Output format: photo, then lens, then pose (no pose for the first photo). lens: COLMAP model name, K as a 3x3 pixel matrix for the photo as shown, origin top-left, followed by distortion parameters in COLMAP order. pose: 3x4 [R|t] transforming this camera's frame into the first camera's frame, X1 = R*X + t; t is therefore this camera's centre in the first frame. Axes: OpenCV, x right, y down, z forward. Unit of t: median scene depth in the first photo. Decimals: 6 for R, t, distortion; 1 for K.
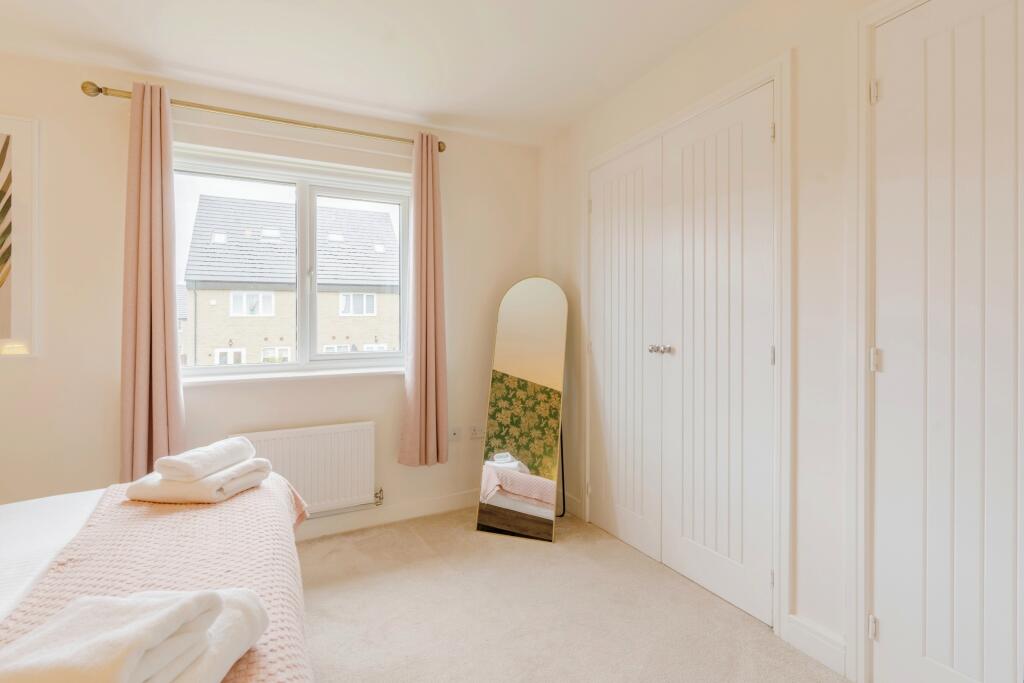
lens RADIAL K [[455.9, 0, 511.6], [0, 455.9, 334.0], [0, 0, 1]] dist [-0.000812, -0.000203]
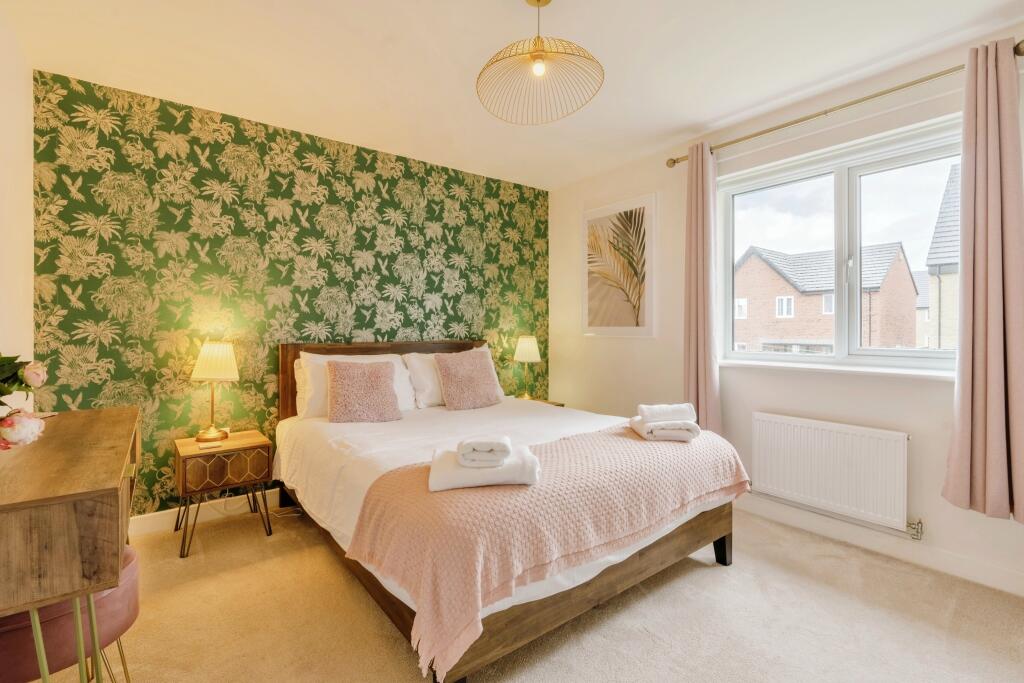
lens RADIAL K [[465.3, 0, 513.2], [0, 465.3, 325.4], [0, 0, 1]] dist [-0.000213, 0.000053]
pose [[0.196221, 0.008648, -0.980521, 0.381929], [-0.006108, 0.999952, 0.007597, -0.004859], [0.980541, 0.004498, 0.196265, 0.141561]]
